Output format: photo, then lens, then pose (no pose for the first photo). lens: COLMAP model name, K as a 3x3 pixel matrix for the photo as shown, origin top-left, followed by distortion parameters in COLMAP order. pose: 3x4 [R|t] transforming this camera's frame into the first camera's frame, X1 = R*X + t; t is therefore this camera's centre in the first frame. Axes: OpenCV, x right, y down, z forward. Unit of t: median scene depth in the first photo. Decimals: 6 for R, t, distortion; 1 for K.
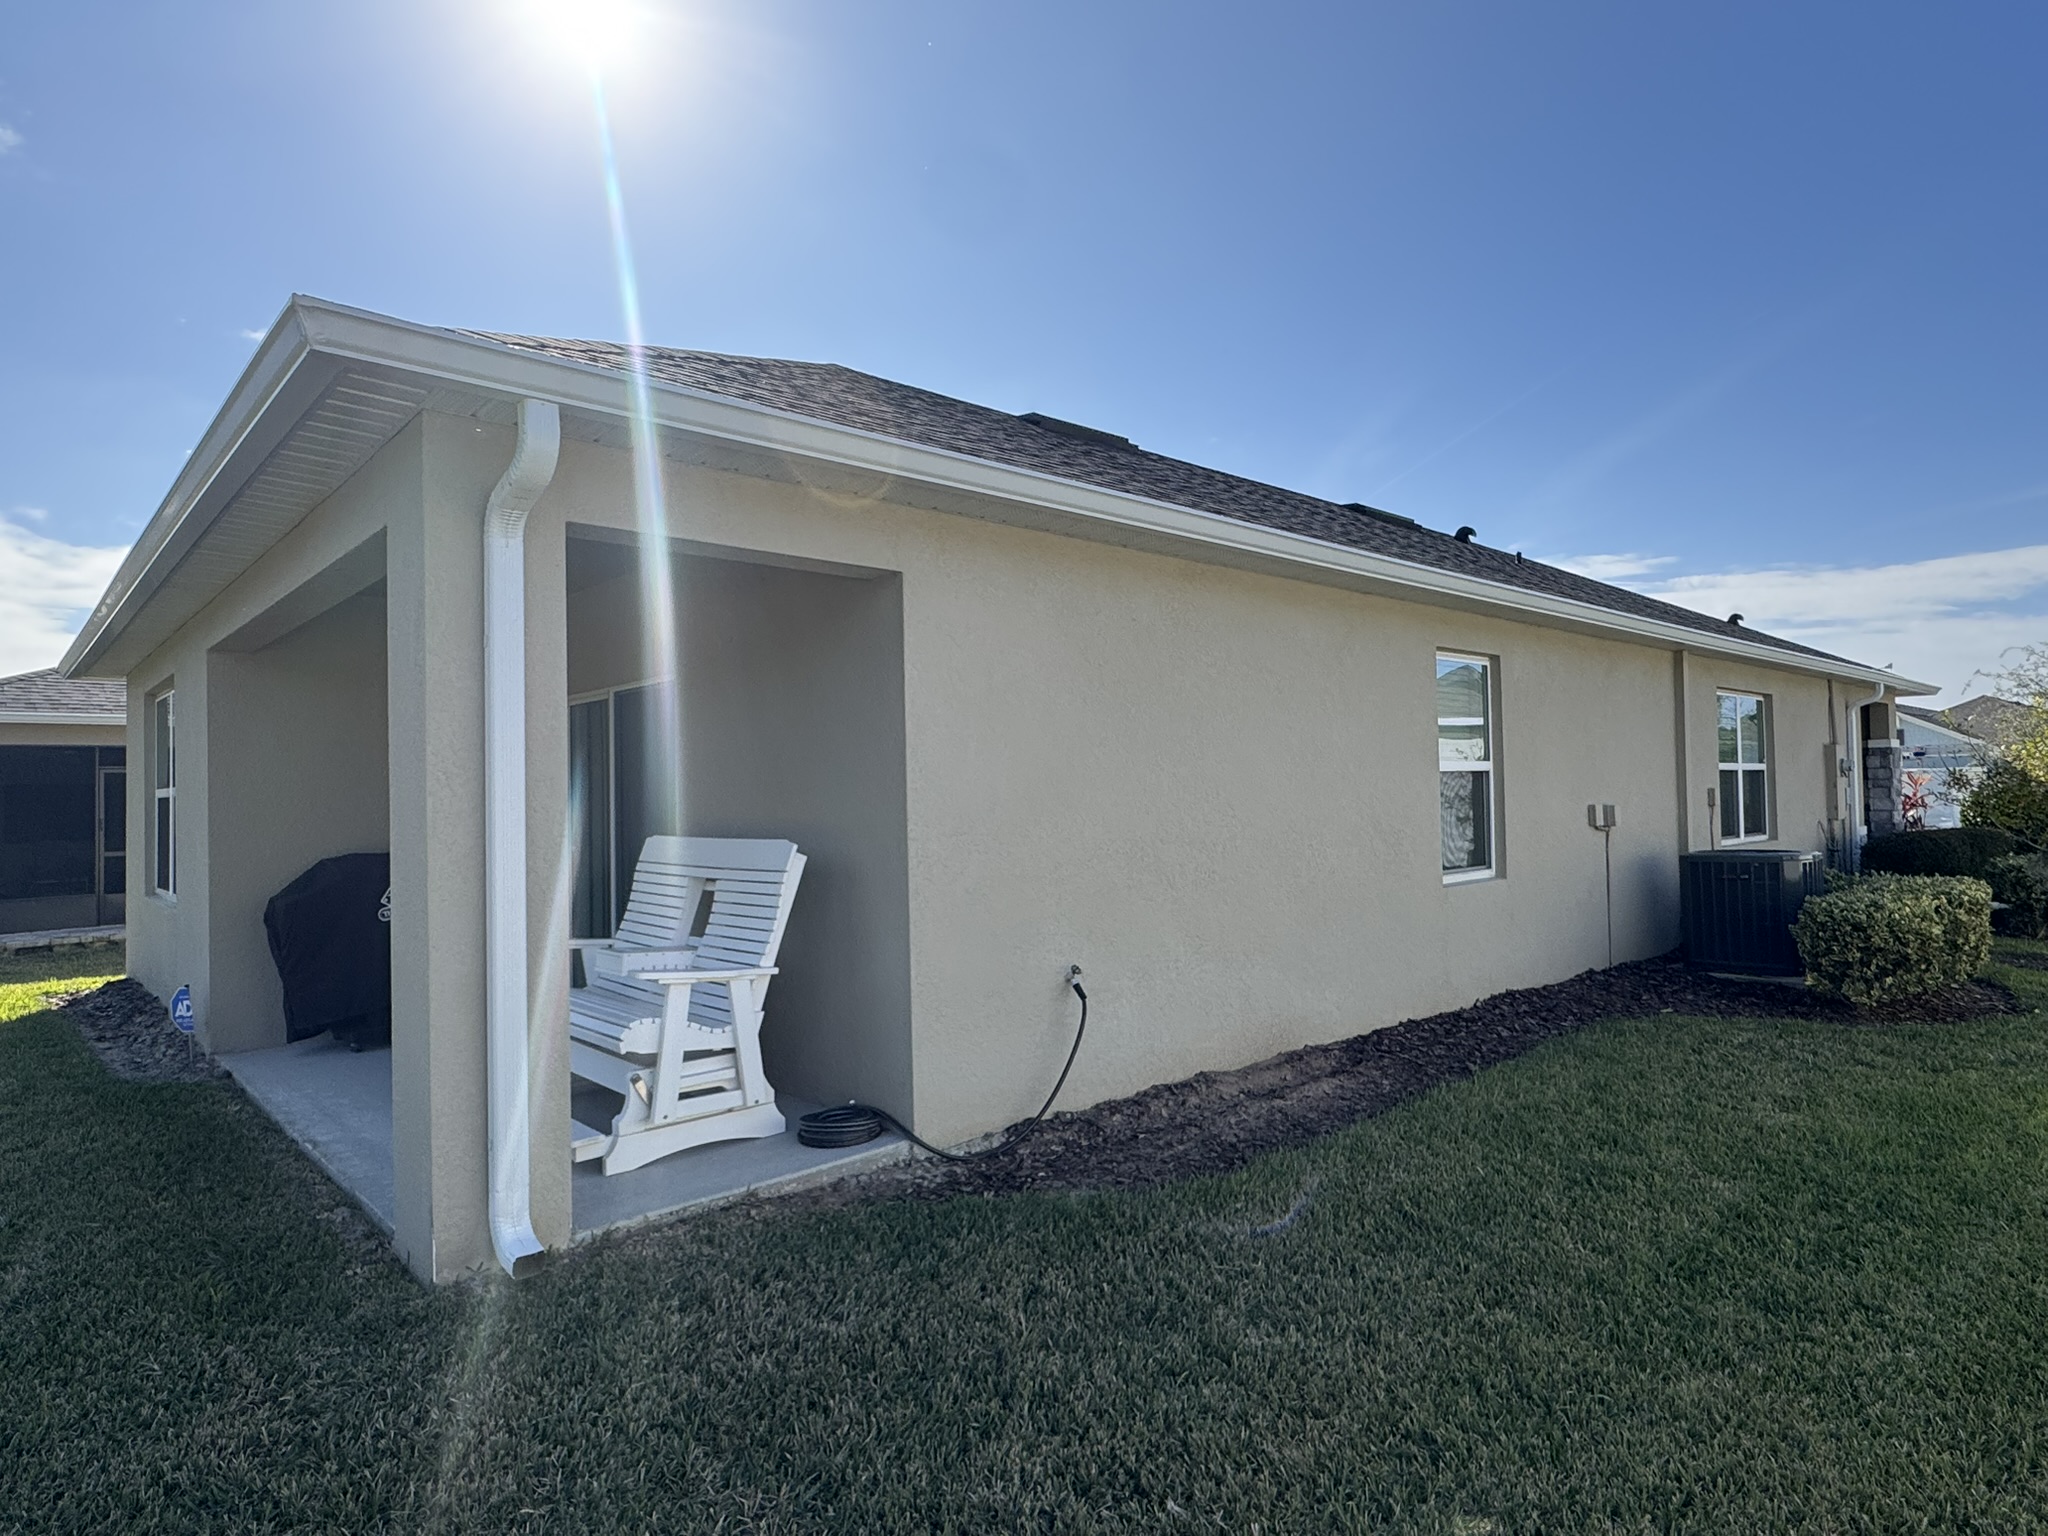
lens RADIAL K [[1170.0, 0, 1024.0], [0, 1170.0, 768.0], [0, 0, 1]] dist [-0.005512, -0.000555]
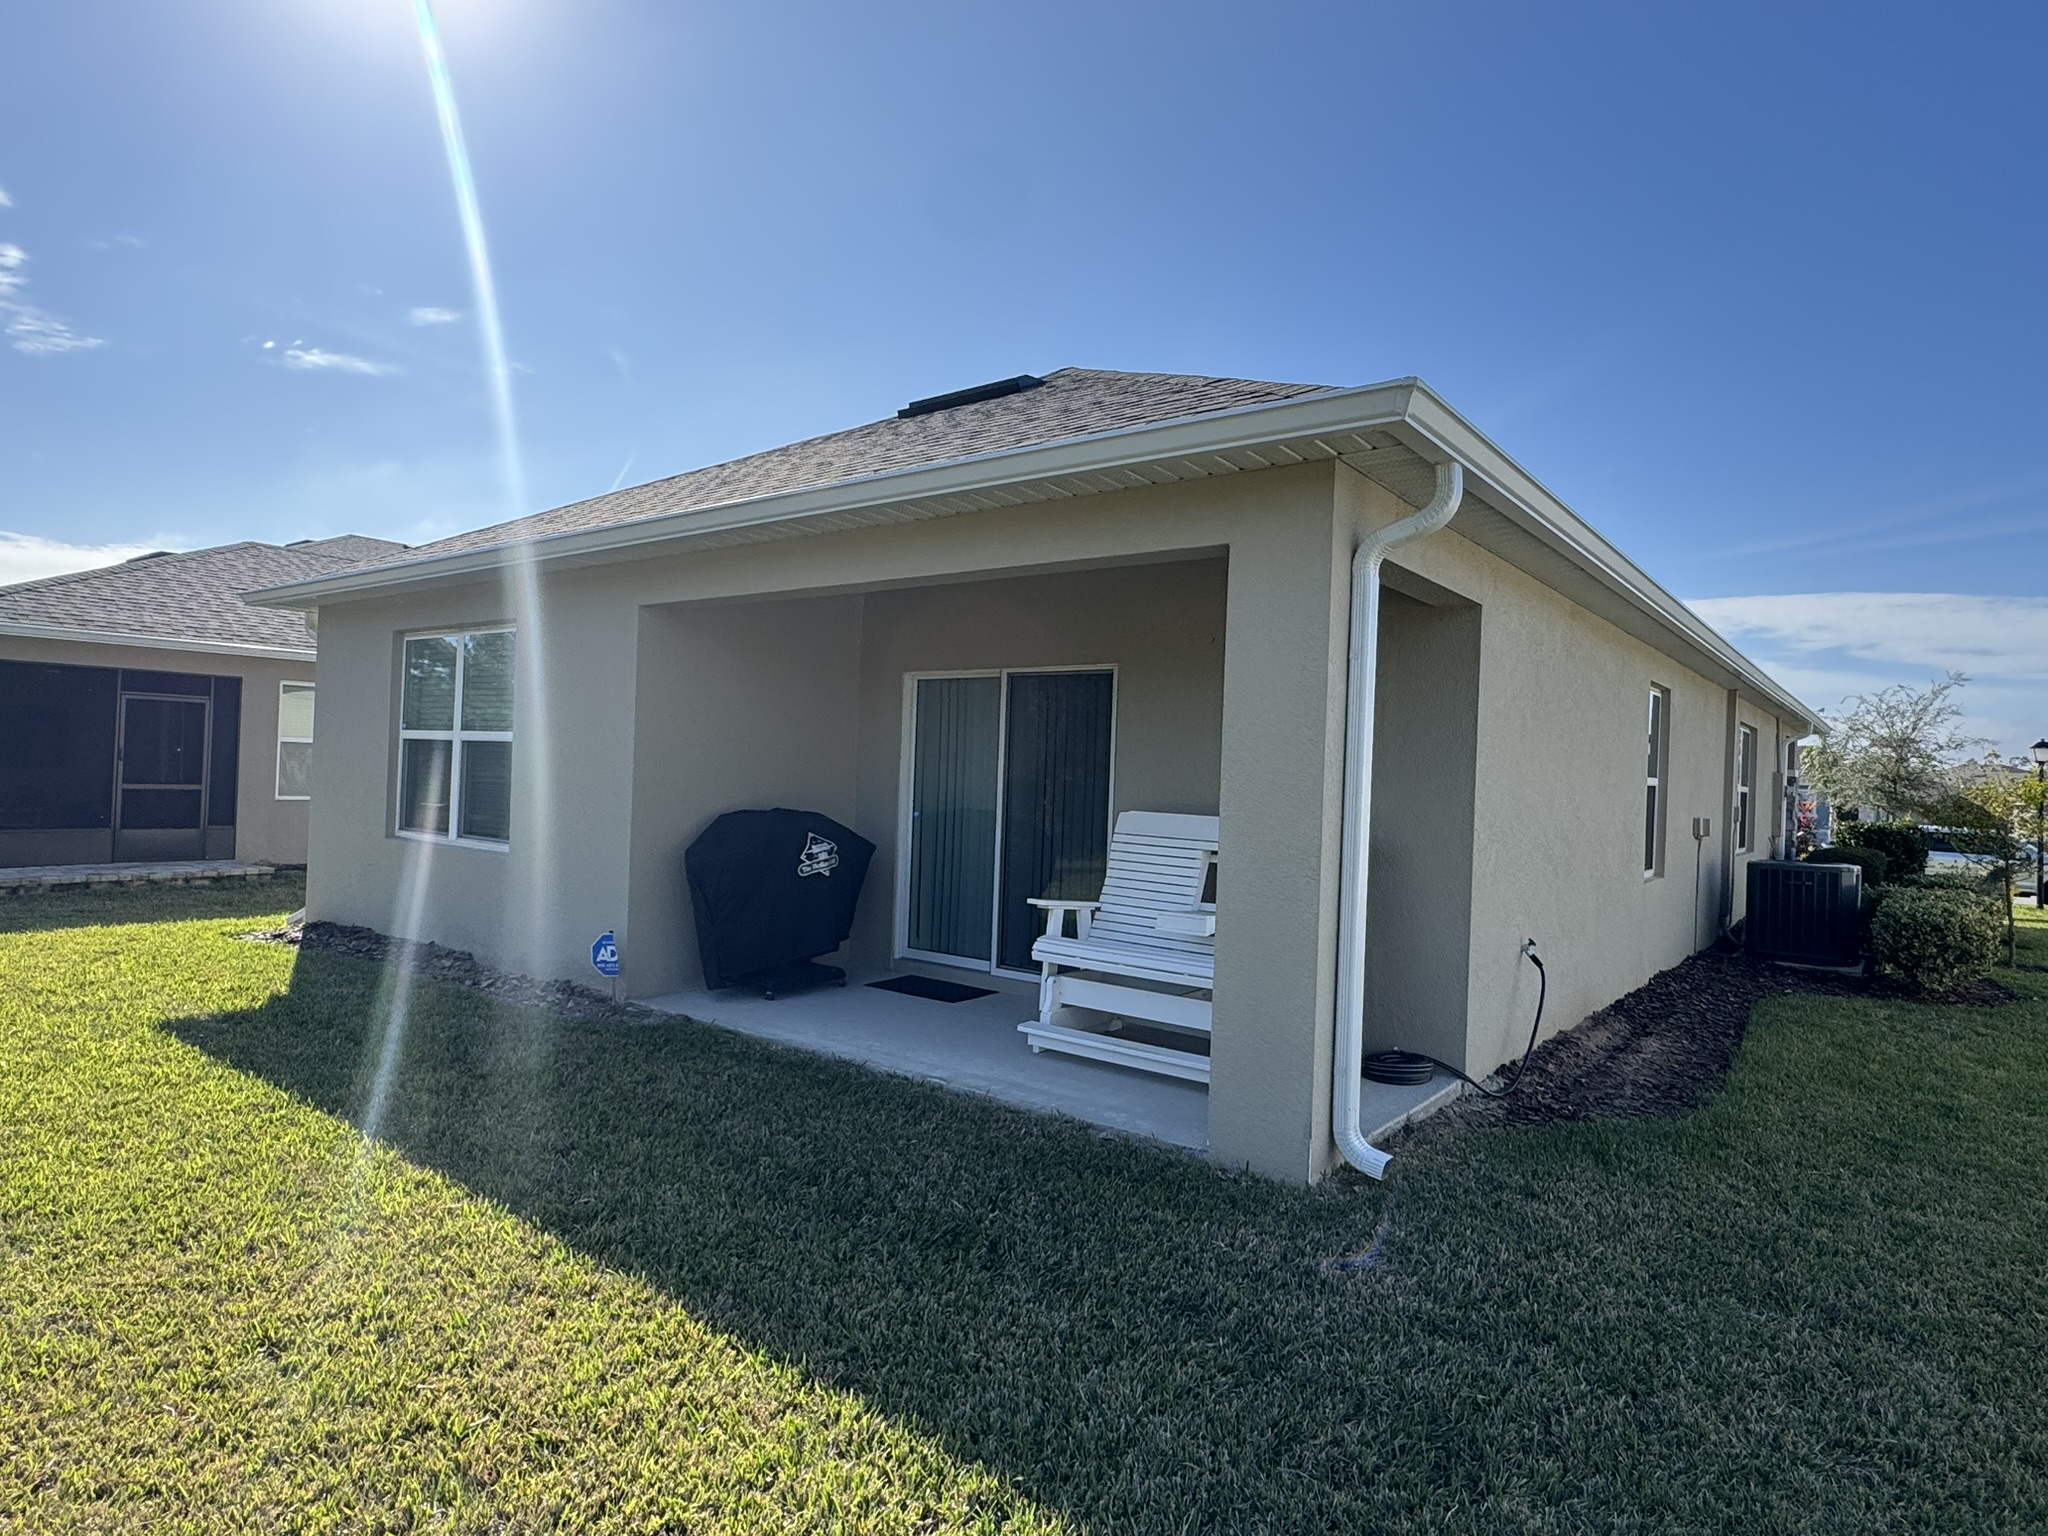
lens RADIAL K [[1170.0, 0, 1024.0], [0, 1170.0, 768.0], [0, 0, 1]] dist [-0.005512, -0.000555]
pose [[0.983510, 0.056831, 0.171690, -0.471965], [-0.060366, 0.998057, 0.015435, 0.004691], [-0.170480, -0.025544, 0.985030, -0.060485]]
